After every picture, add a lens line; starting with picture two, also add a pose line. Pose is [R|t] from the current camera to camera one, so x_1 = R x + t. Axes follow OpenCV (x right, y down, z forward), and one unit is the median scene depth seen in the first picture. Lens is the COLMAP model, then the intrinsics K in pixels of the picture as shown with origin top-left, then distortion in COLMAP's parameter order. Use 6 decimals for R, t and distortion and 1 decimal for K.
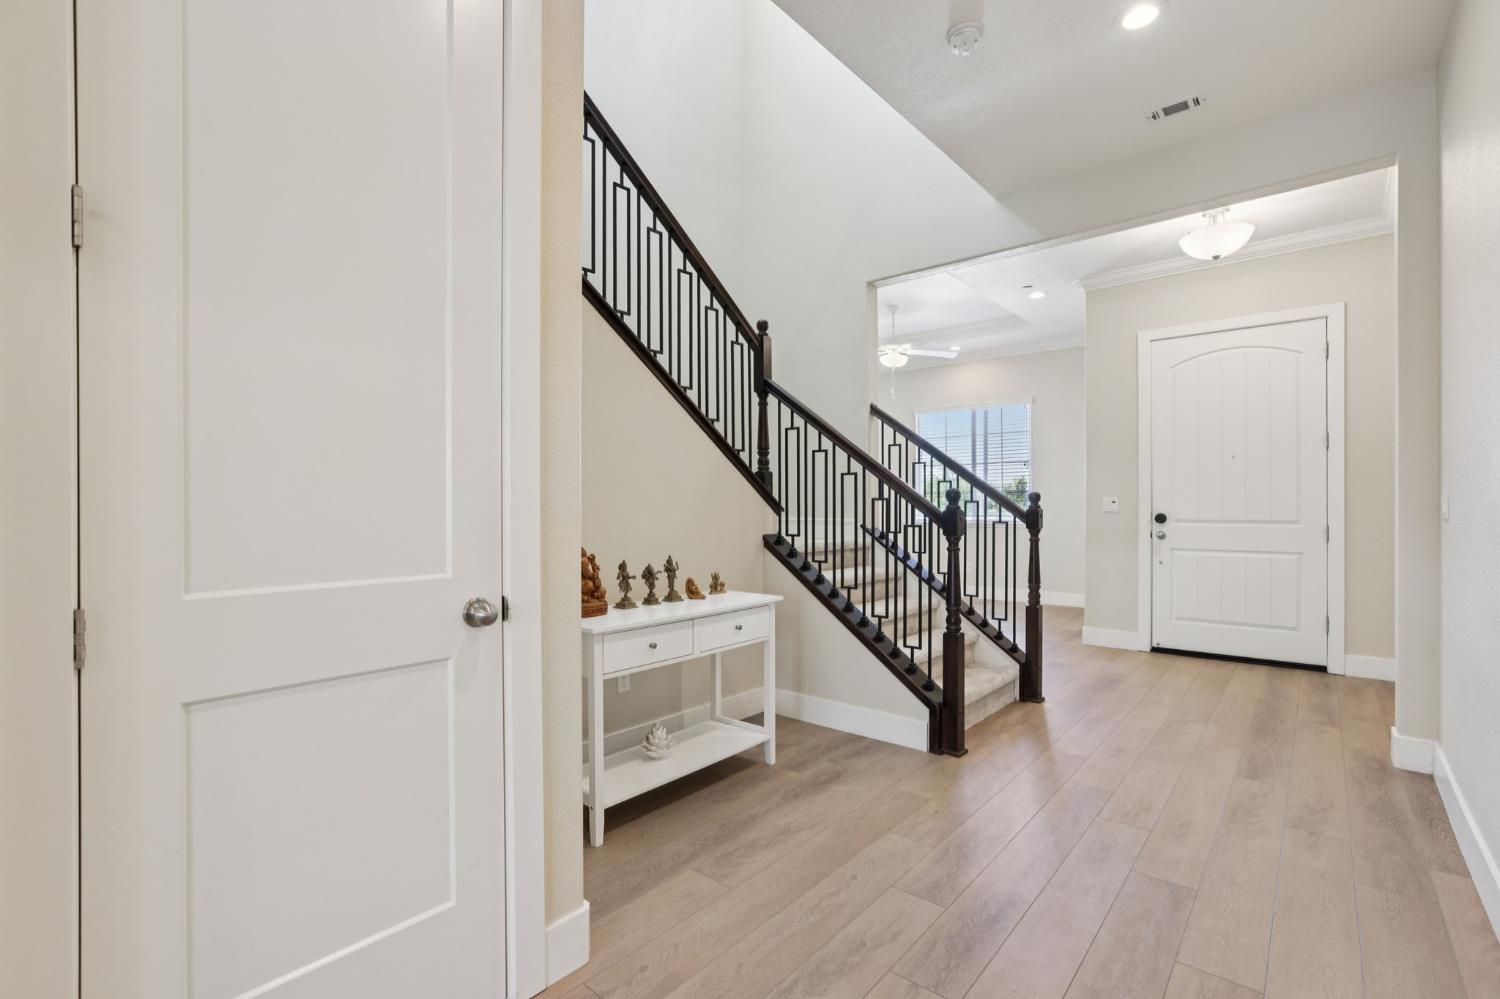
lens RADIAL K [[685.7, 0, 741.5], [0, 685.7, 503.7], [0, 0, 1]] dist [-0.032075, 0.004777]
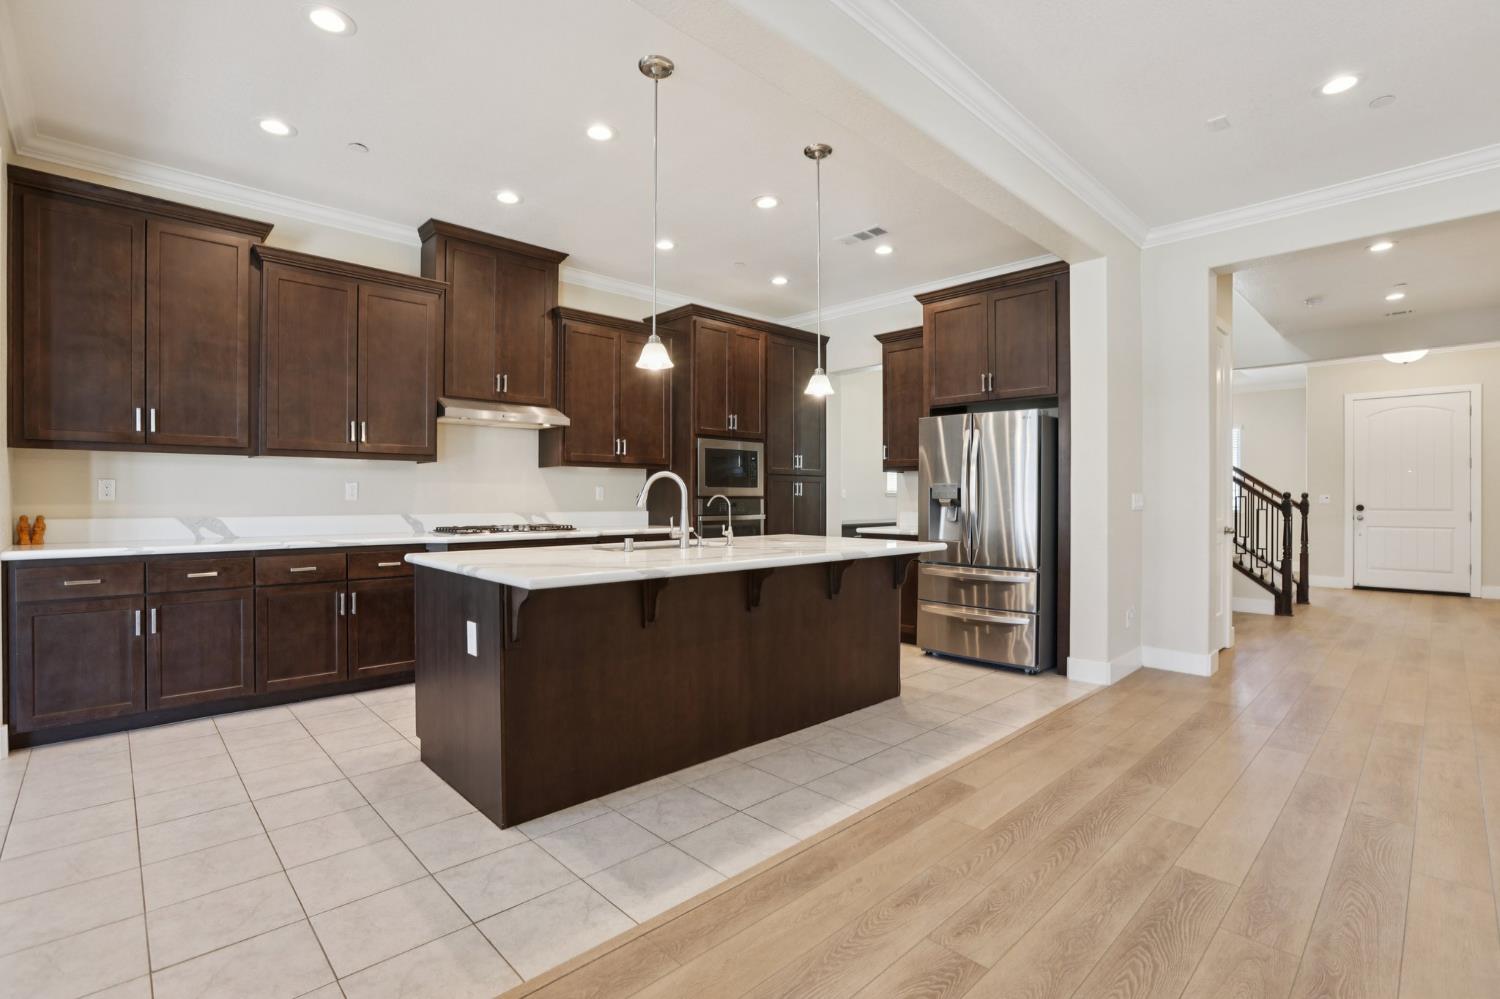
lens RADIAL K [[685.7, 0, 758.5], [0, 685.7, 496.4], [0, 0, 1]] dist [-0.032075, 0.004777]
pose [[0.995245, 0.001114, -0.097393, -0.720929], [-0.001242, 0.999998, -0.001249, -0.002249], [0.097392, 0.001364, 0.995245, -0.811133]]
